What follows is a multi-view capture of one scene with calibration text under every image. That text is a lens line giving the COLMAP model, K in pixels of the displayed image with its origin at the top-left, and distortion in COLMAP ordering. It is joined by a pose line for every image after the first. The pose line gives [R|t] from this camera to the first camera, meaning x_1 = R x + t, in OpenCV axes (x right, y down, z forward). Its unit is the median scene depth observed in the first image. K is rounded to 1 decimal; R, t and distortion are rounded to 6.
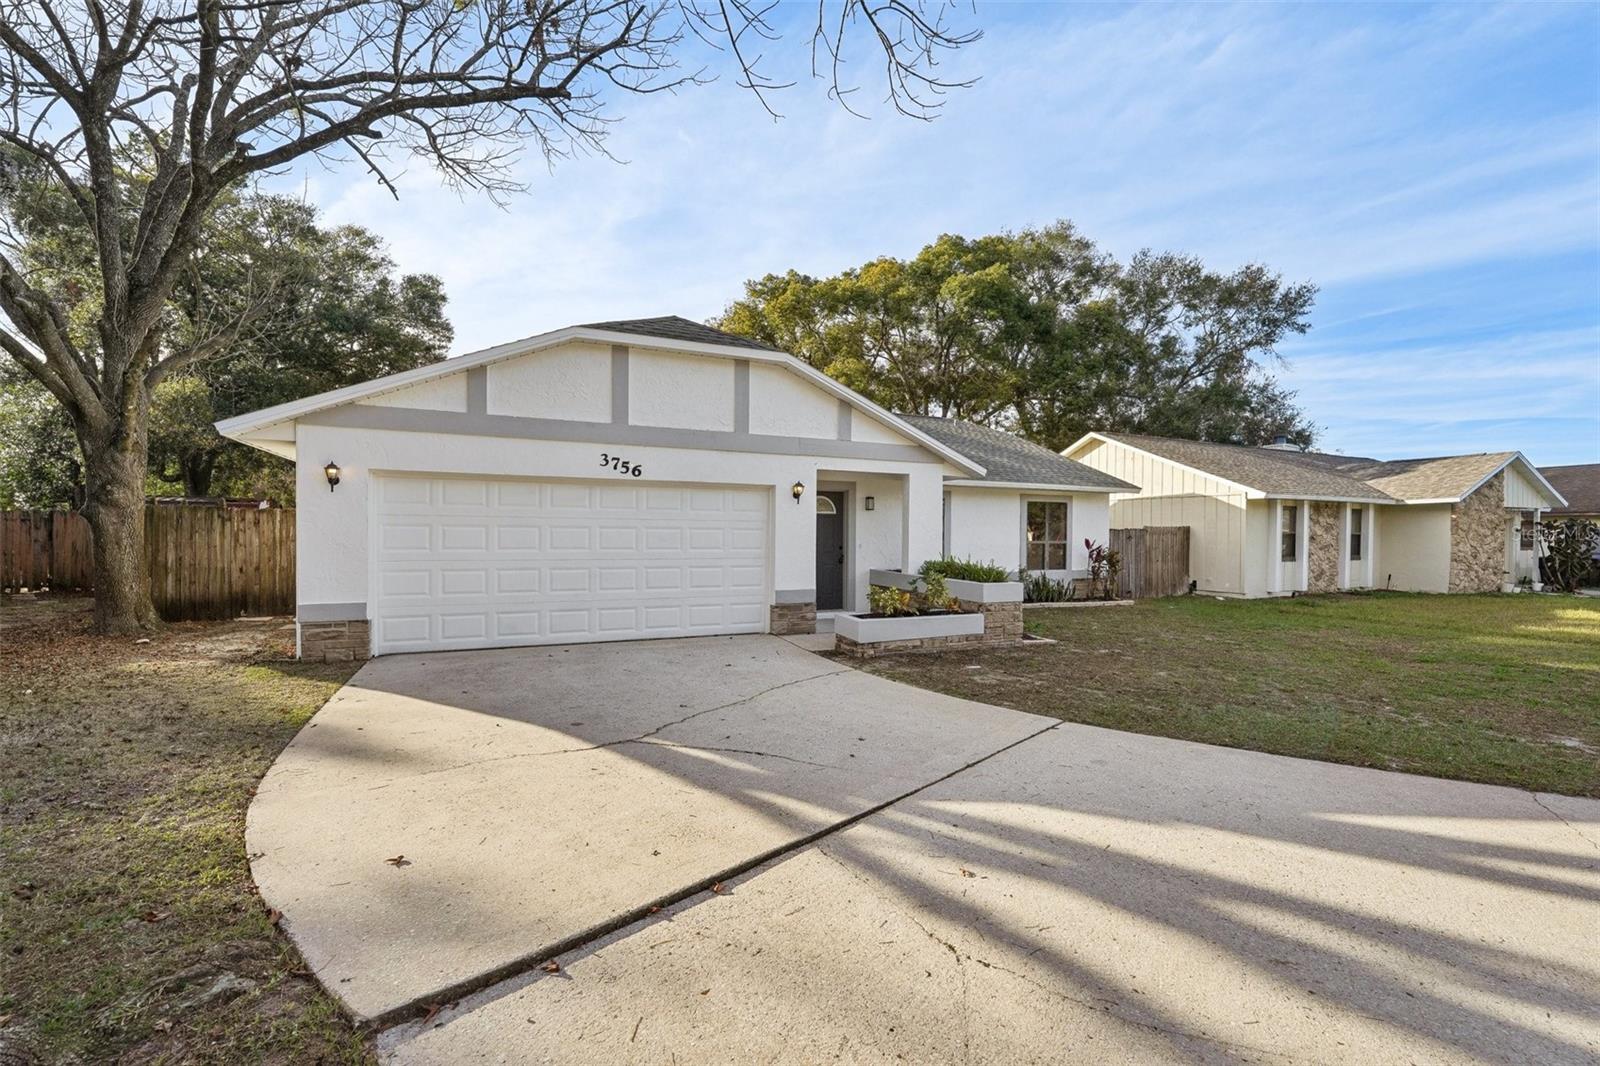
lens RADIAL K [[661.9, 0, 806.5], [0, 661.9, 532.8], [0, 0, 1]] dist [-0.009975, -0.000628]
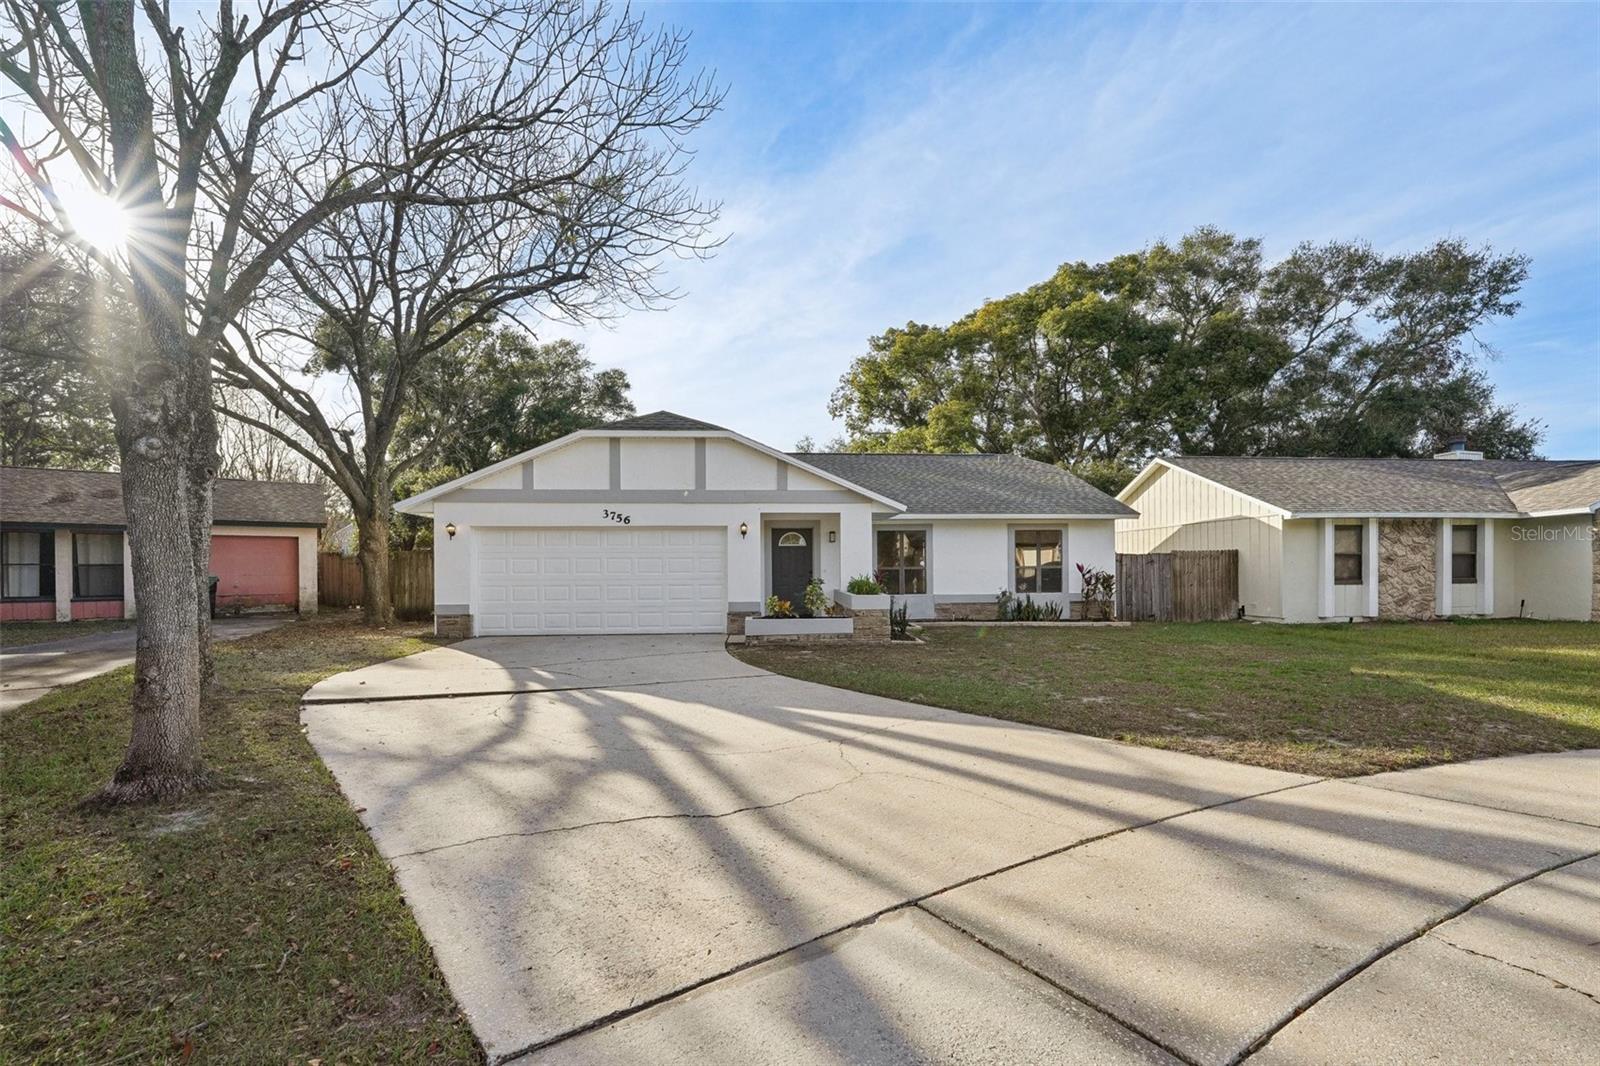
lens RADIAL K [[677.1, 0, 806.9], [0, 677.1, 564.4], [0, 0, 1]] dist [-0.007213, -0.000240]
pose [[0.939626, -0.018203, -0.341719, 0.393245], [0.014077, 0.999795, -0.014551, 0.020946], [0.341914, 0.008862, 0.939690, -0.181032]]
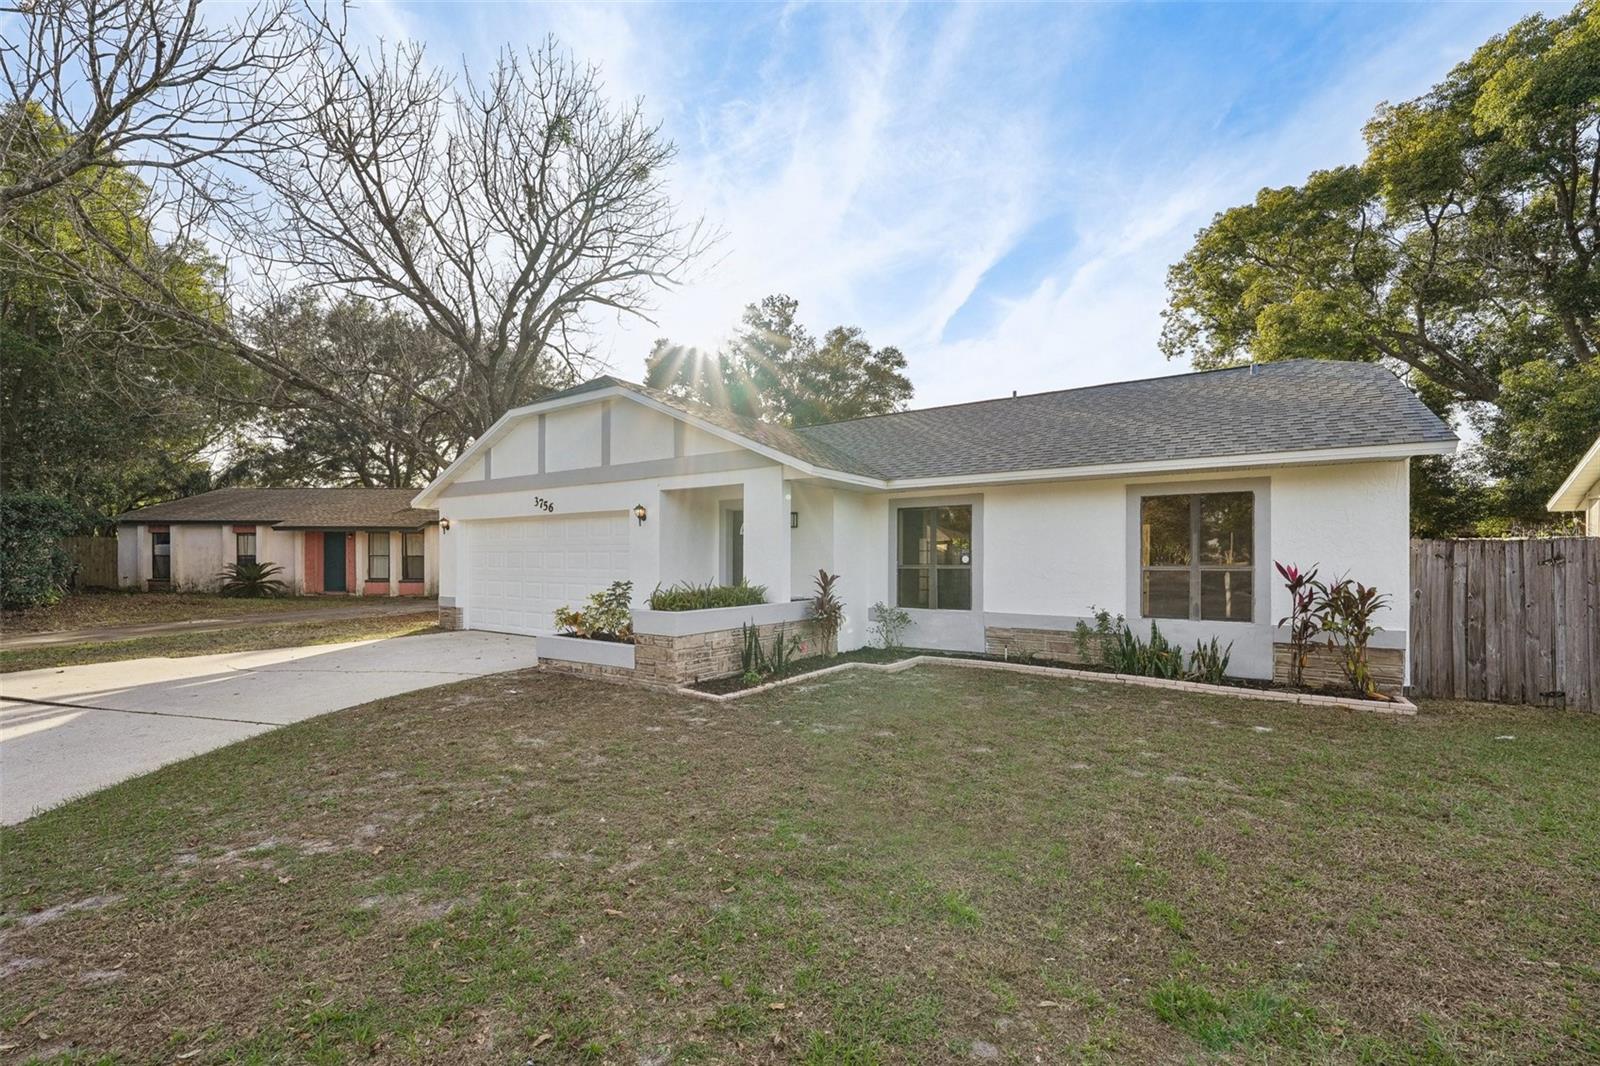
lens RADIAL K [[665.6, 0, 800.2], [0, 665.6, 558.9], [0, 0, 1]] dist [-0.010768, -0.000512]
pose [[0.519042, -0.010434, -0.854685, 0.672023], [-0.000502, 0.999922, -0.012512, 0.013820], [0.854749, 0.006923, 0.518996, 0.452356]]
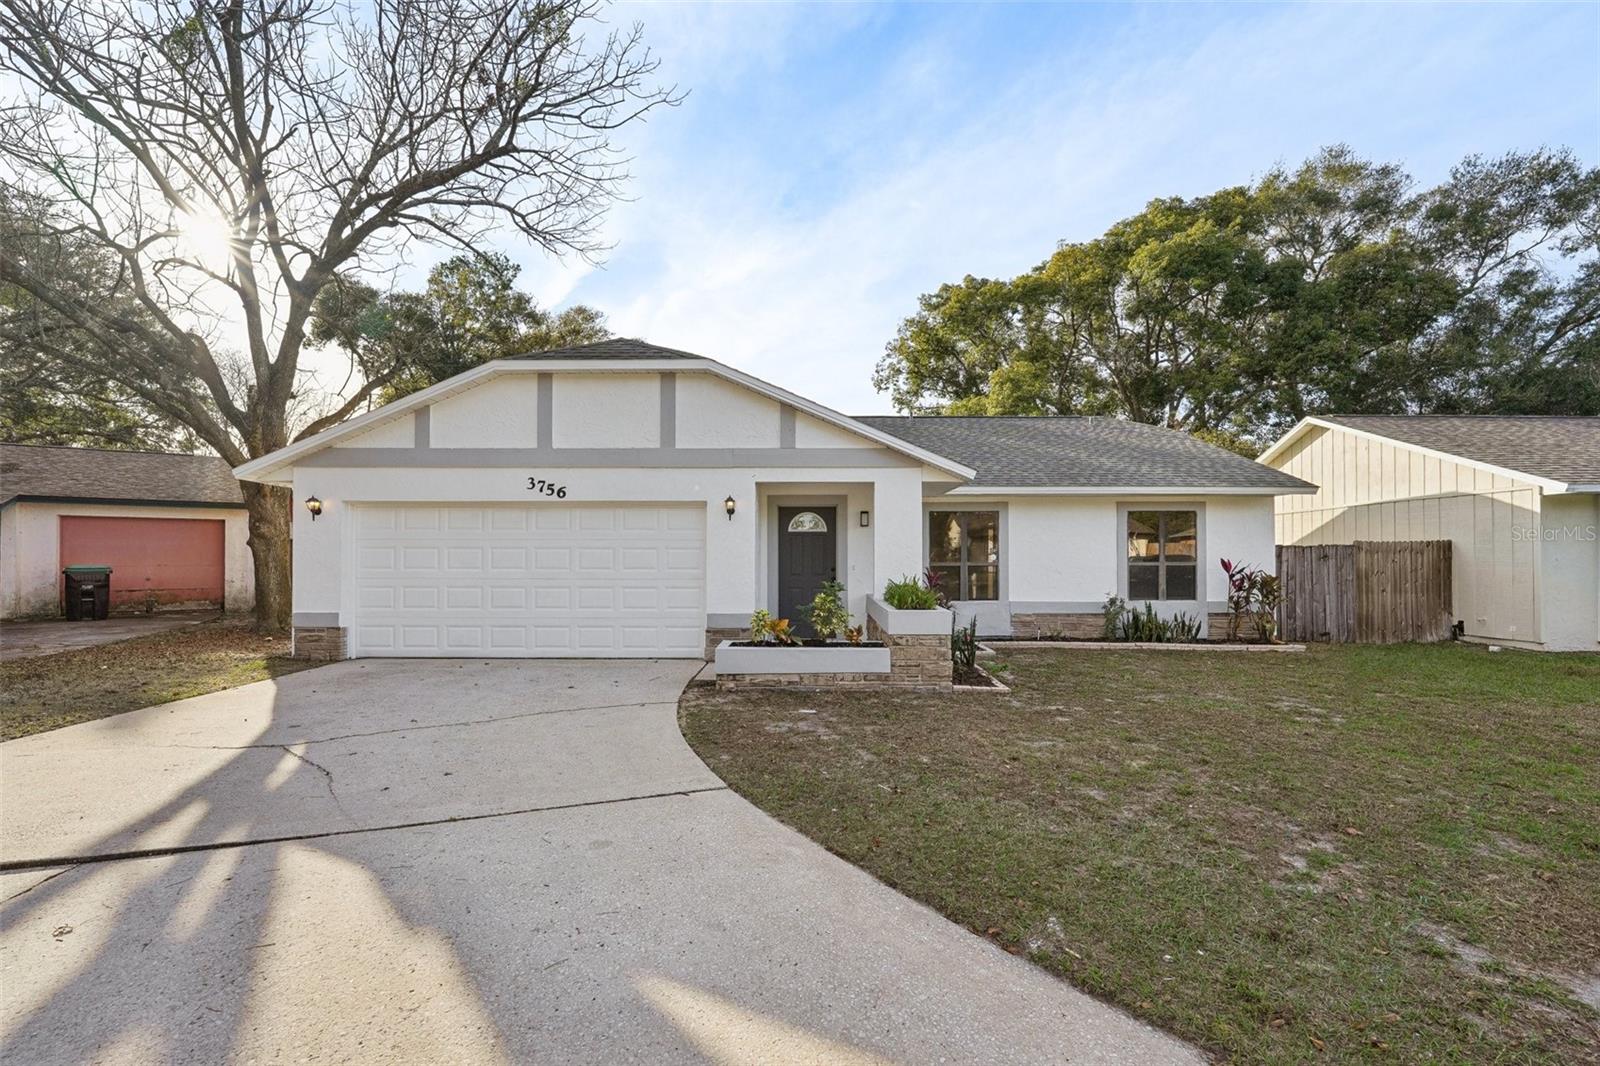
lens RADIAL K [[664.1, 0, 803.7], [0, 664.1, 551.0], [0, 0, 1]] dist [-0.010054, -0.000526]
pose [[0.909762, -0.014038, -0.414893, 0.310624], [0.006493, 0.999787, -0.019592, 0.012027], [0.415080, 0.015130, 0.909659, 0.135059]]
